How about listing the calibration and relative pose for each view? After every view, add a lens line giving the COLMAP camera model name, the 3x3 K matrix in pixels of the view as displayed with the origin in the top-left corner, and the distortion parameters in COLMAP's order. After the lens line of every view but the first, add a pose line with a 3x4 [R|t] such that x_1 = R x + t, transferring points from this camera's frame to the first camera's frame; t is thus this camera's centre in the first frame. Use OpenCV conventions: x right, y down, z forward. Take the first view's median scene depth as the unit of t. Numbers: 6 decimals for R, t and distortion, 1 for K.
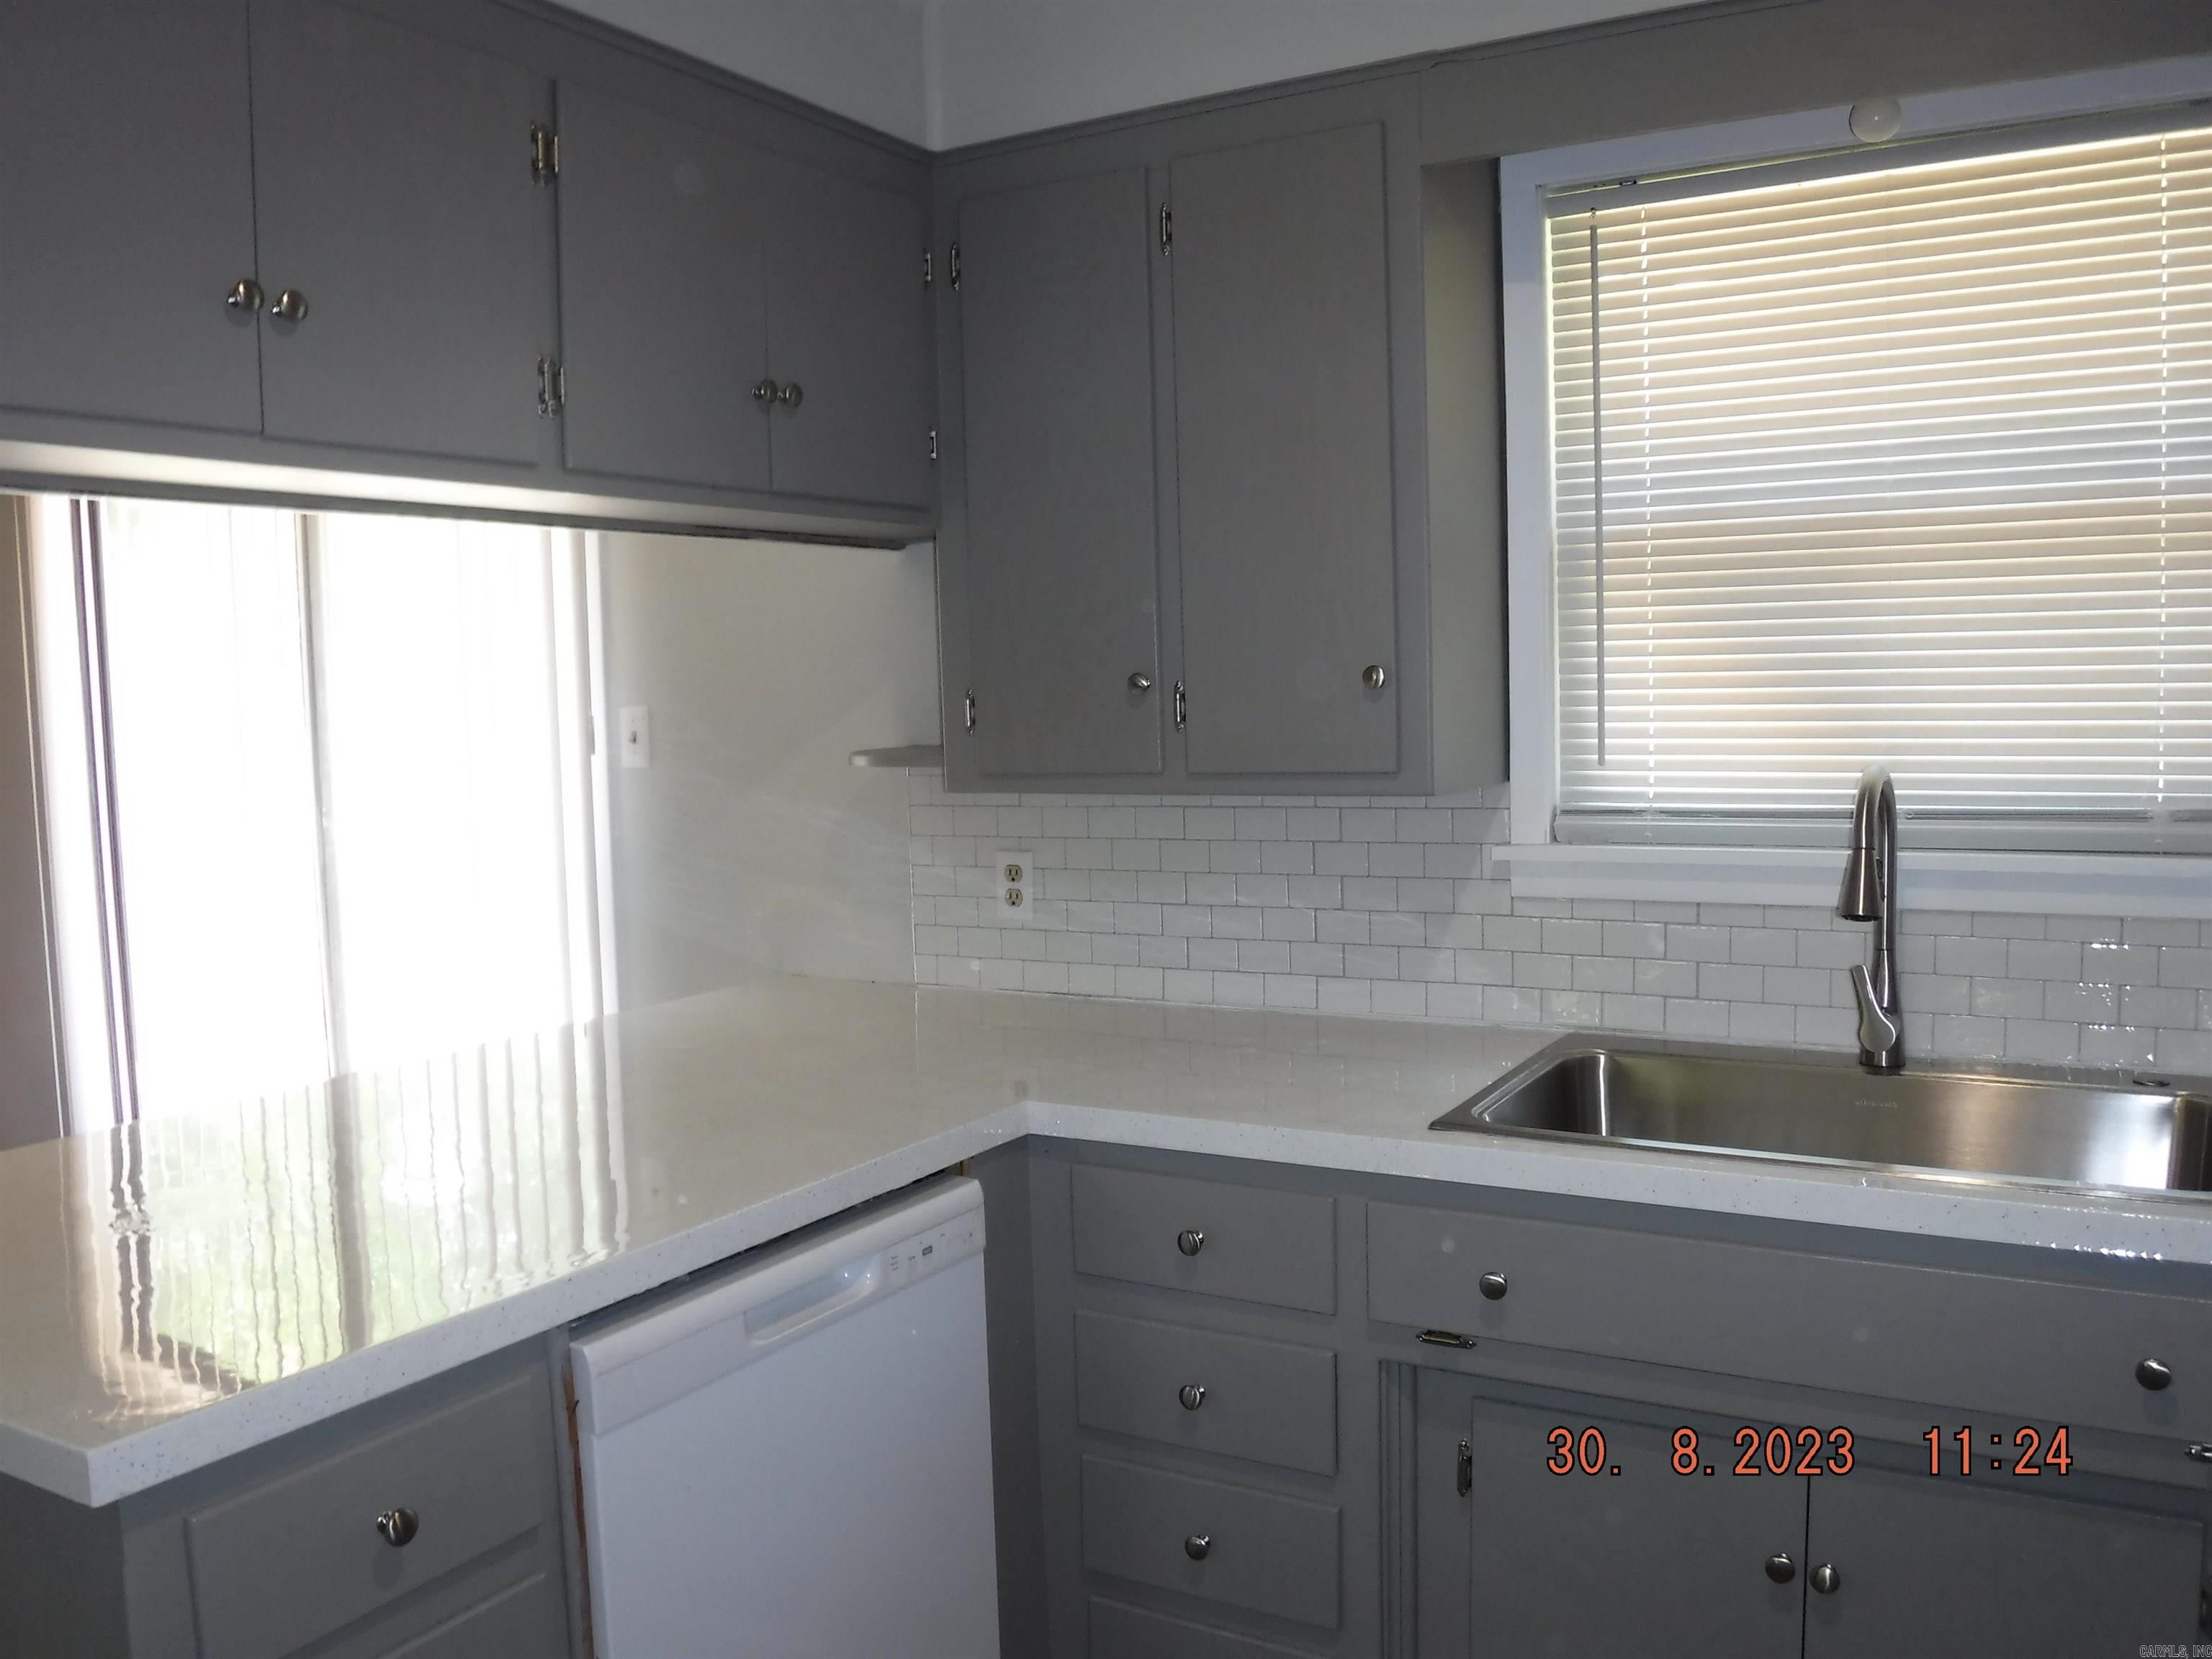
lens RADIAL K [[1813.0, 0, 1115.5], [0, 1813.0, 829.8], [0, 0, 1]] dist [-0.100575, 0.040657]
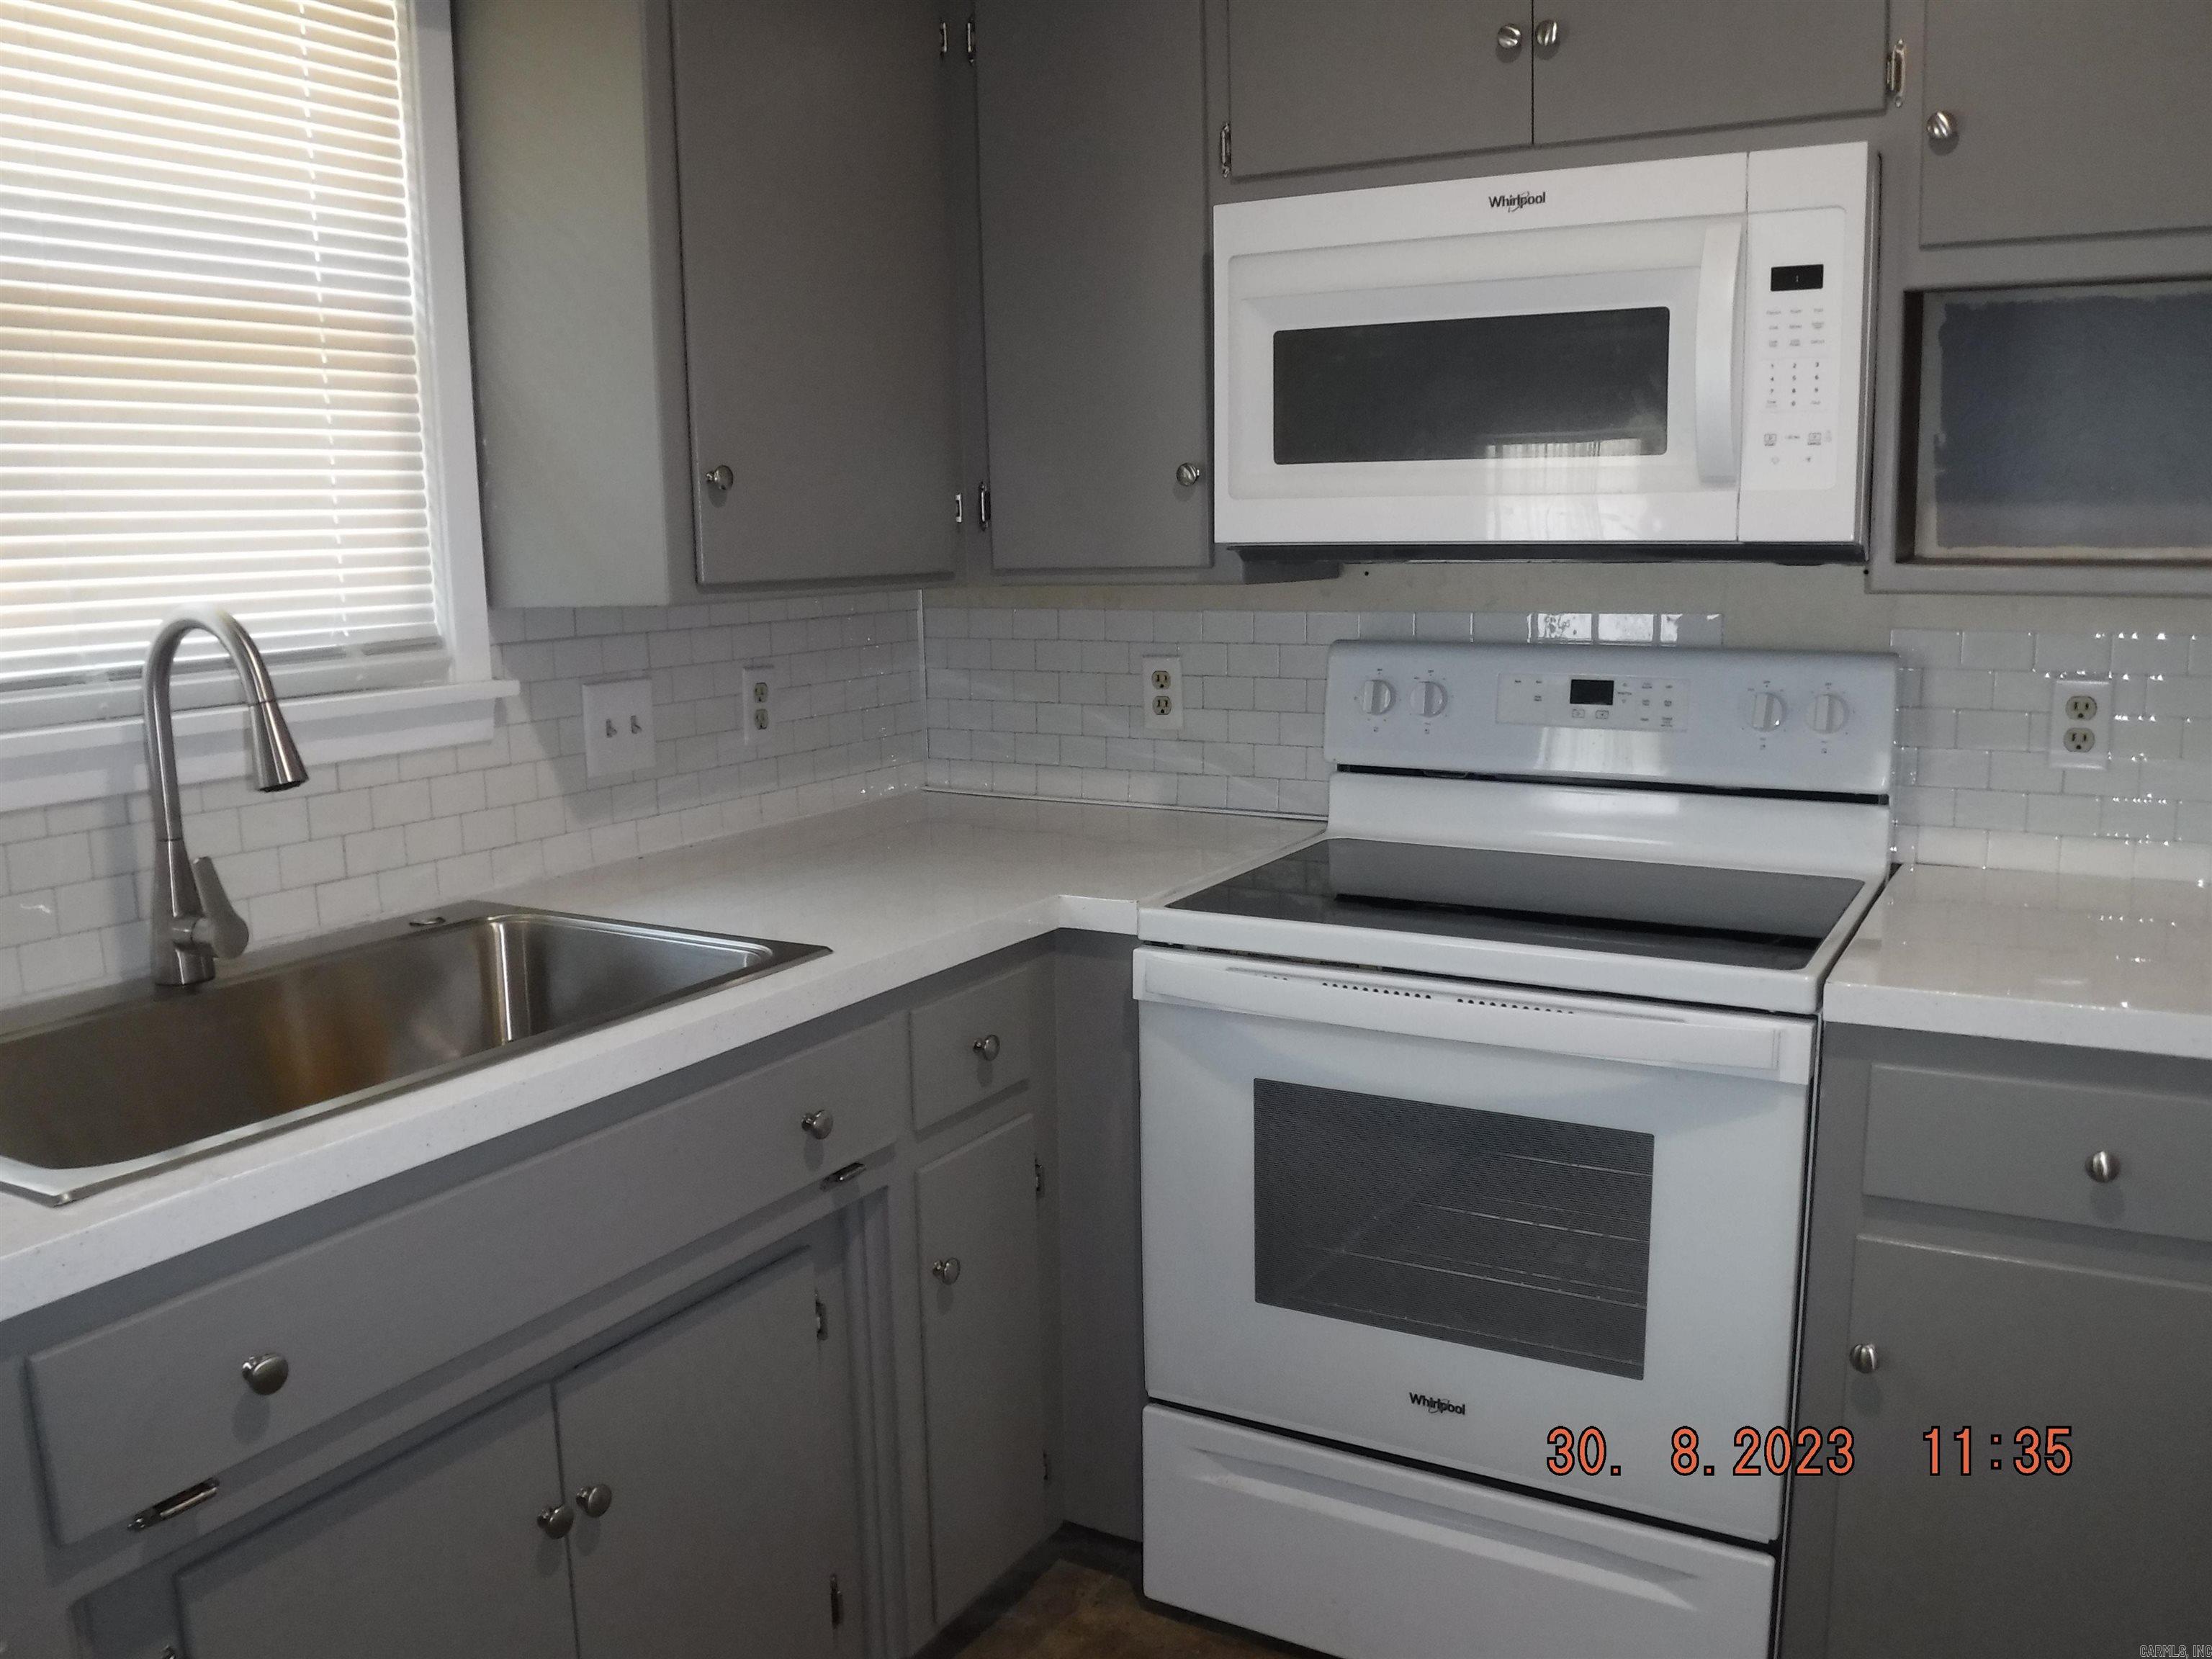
lens RADIAL K [[1813.0, 0, 1124.5], [0, 1813.0, 830.5], [0, 0, 1]] dist [-0.100575, 0.040657]
pose [[-0.001674, -0.140886, 0.990024, -0.345029], [0.098587, 0.985180, 0.140363, -0.005728], [-0.995127, 0.097839, 0.012240, 0.544071]]
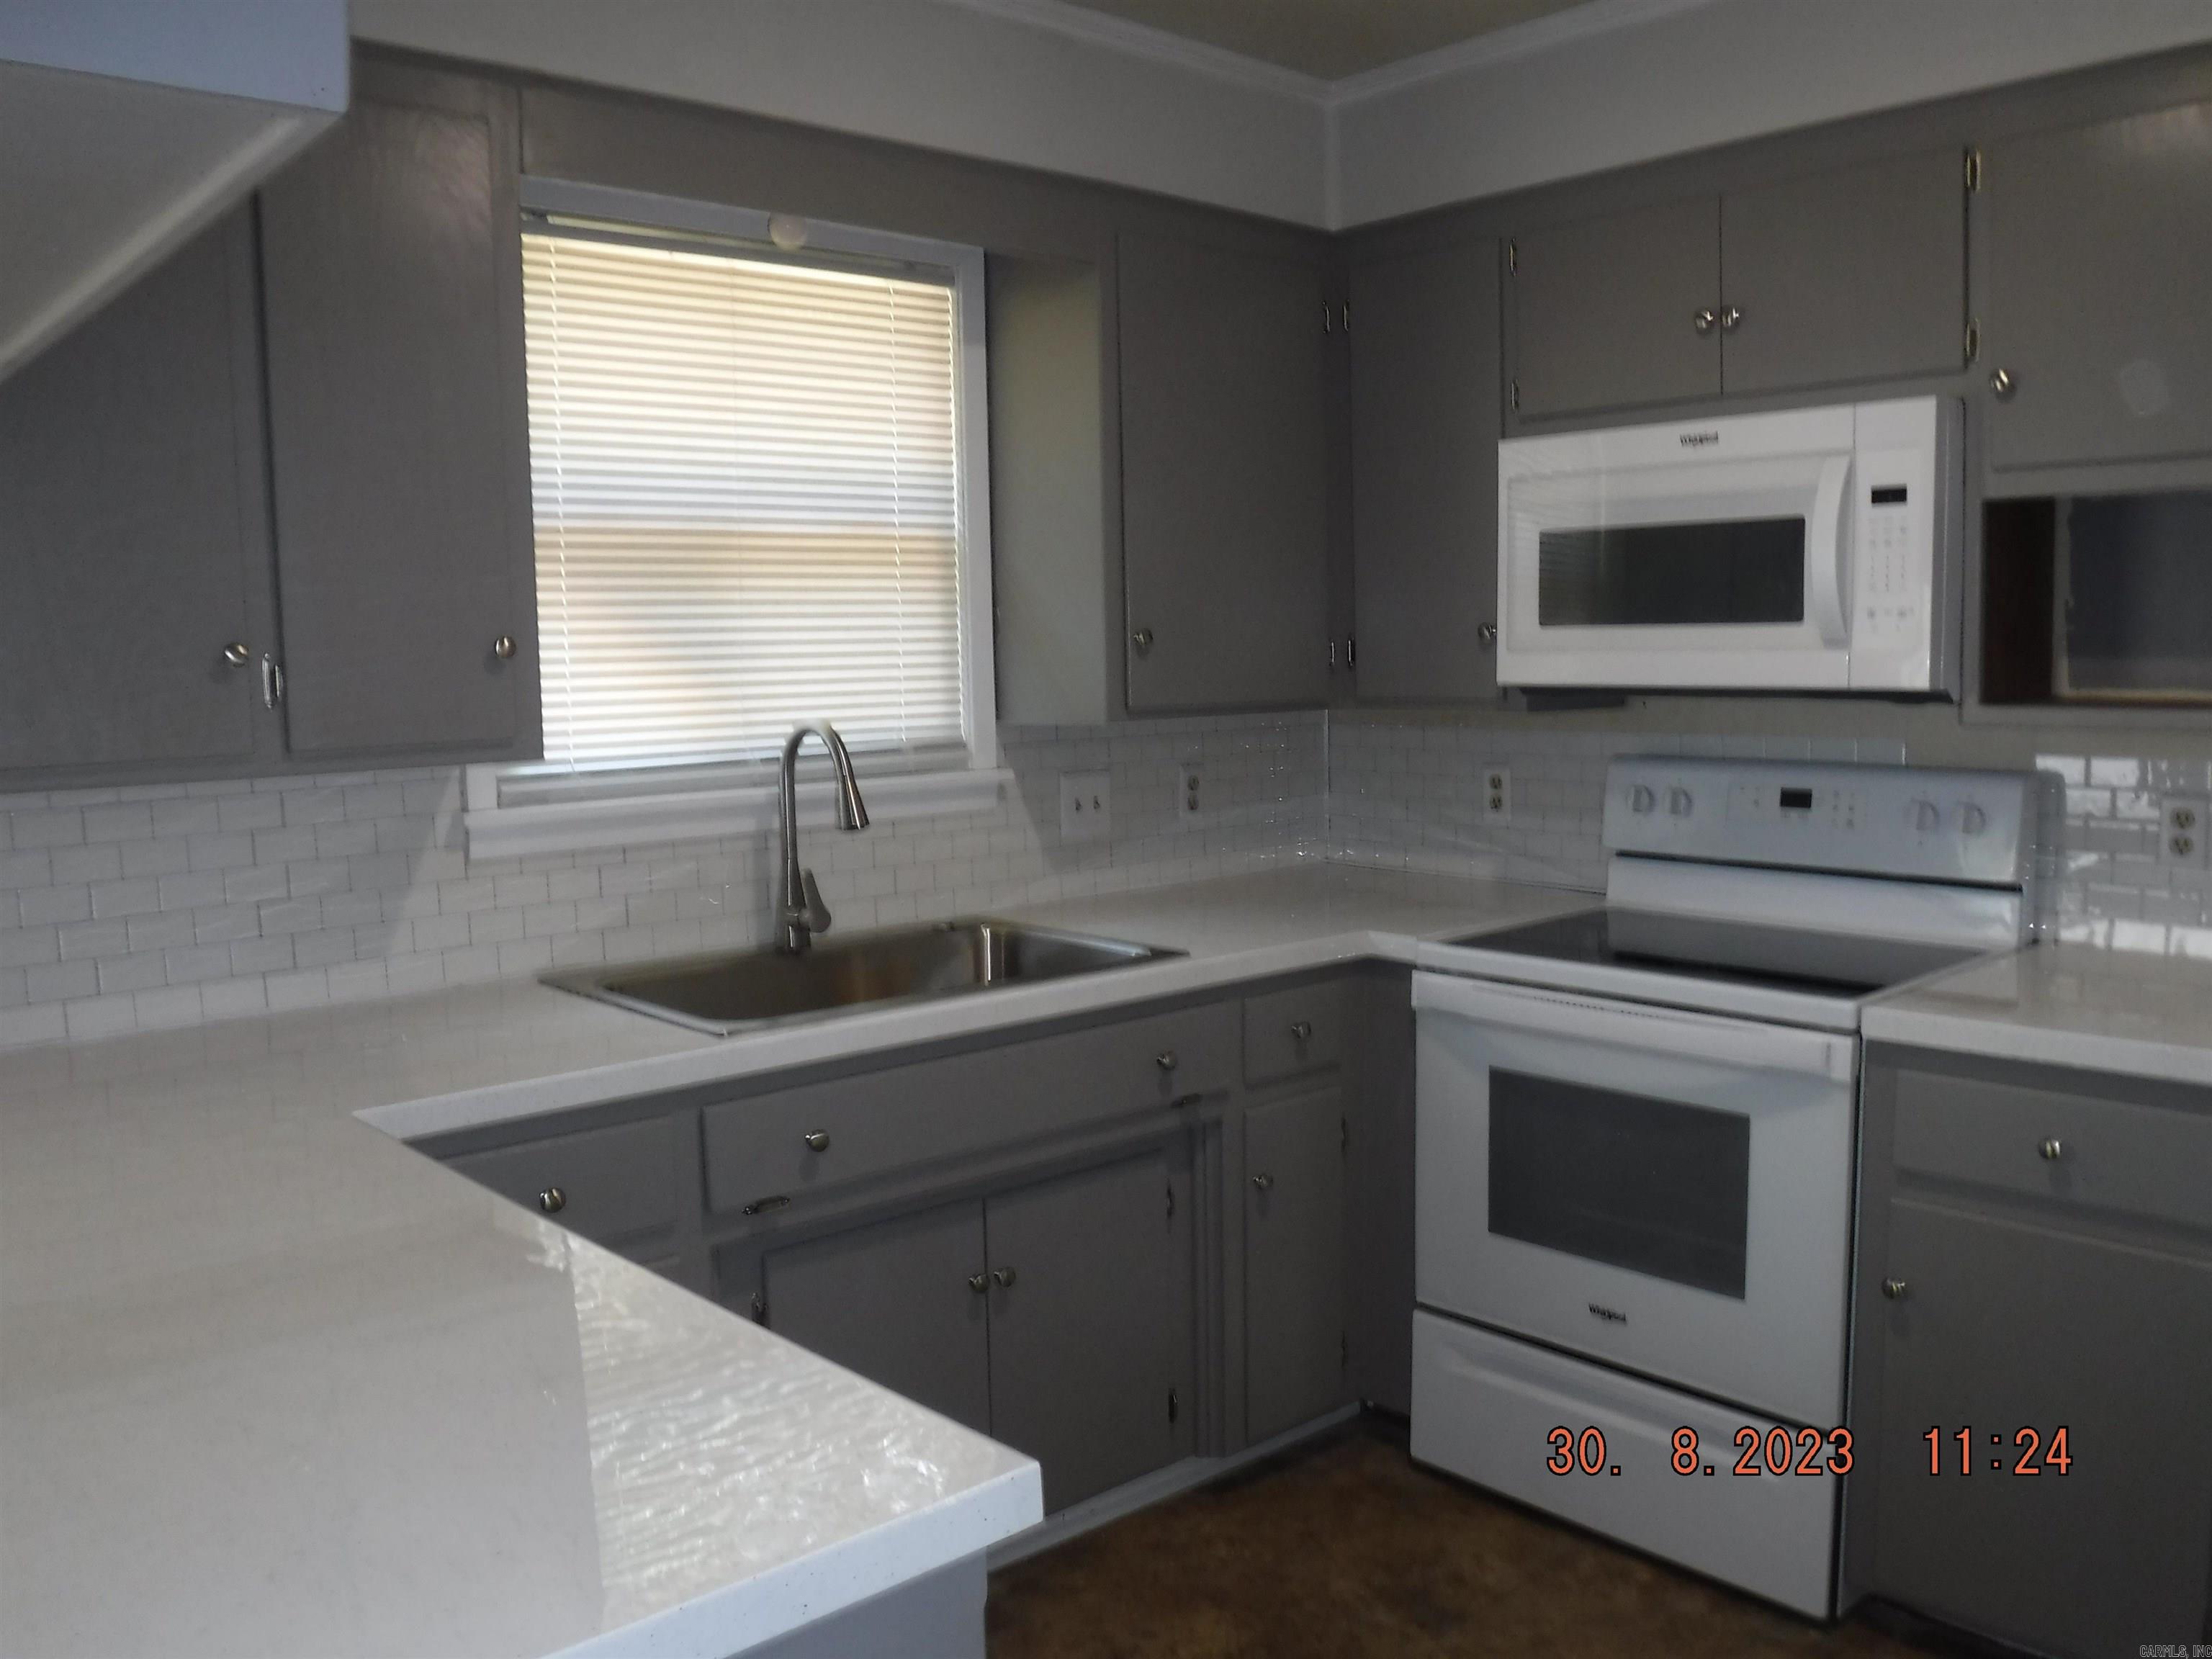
lens RADIAL K [[1813.0, 0, 1122.1], [0, 1813.0, 832.2], [0, 0, 1]] dist [-0.100575, 0.040657]
pose [[0.313781, -0.078616, 0.946235, -0.725464], [0.088278, 0.994665, 0.053365, -0.003219], [-0.945383, 0.066786, 0.319047, 0.332001]]
